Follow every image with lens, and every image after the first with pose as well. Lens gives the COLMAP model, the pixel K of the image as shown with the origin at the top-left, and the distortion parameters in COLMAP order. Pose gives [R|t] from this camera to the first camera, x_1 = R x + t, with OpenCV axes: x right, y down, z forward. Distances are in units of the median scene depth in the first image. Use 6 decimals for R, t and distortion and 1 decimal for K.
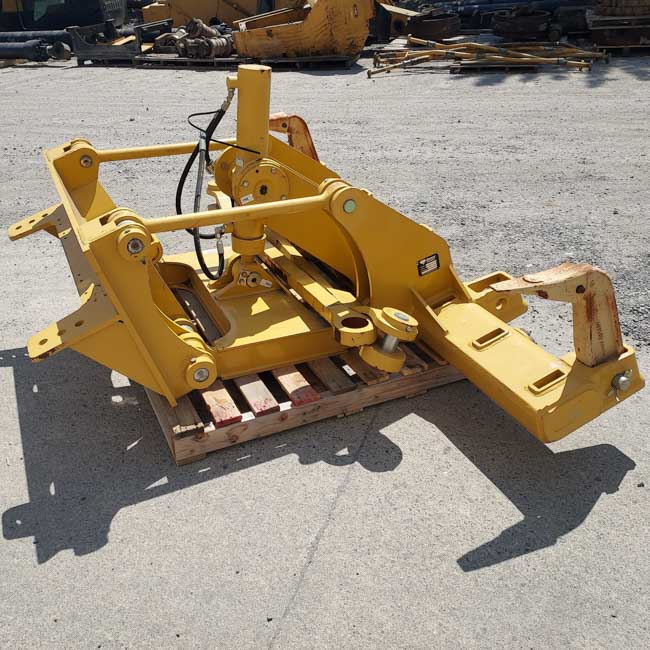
lens RADIAL K [[684.0, 0, 295.0], [0, 684.0, 282.6], [0, 0, 1]] dist [0.026988, 0.000000]
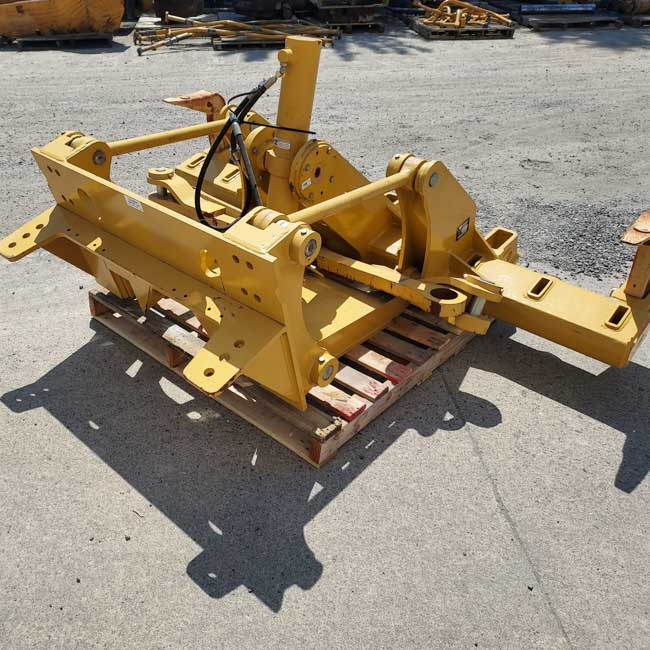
lens RADIAL K [[615.1, 0, 266.1], [0, 615.1, 316.1], [0, 0, 1]] dist [0.023110, 0.000000]
pose [[0.920775, -0.170945, 0.350643, -0.447925], [0.132572, 0.982497, 0.130858, -0.059428], [-0.366875, -0.074005, 0.927322, 0.211828]]
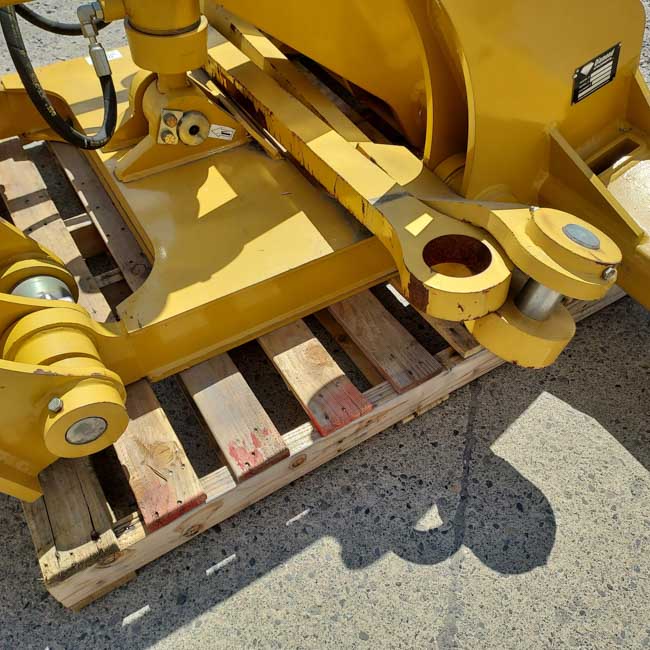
lens RADIAL K [[629.9, 0, 330.8], [0, 629.9, 315.2], [0, 0, 1]] dist [0.035580, 0.000000]
pose [[0.991103, -0.102330, 0.085111, -0.019183], [0.061660, 0.919702, 0.387746, -0.052492], [-0.117955, -0.379048, 0.917829, 0.596754]]
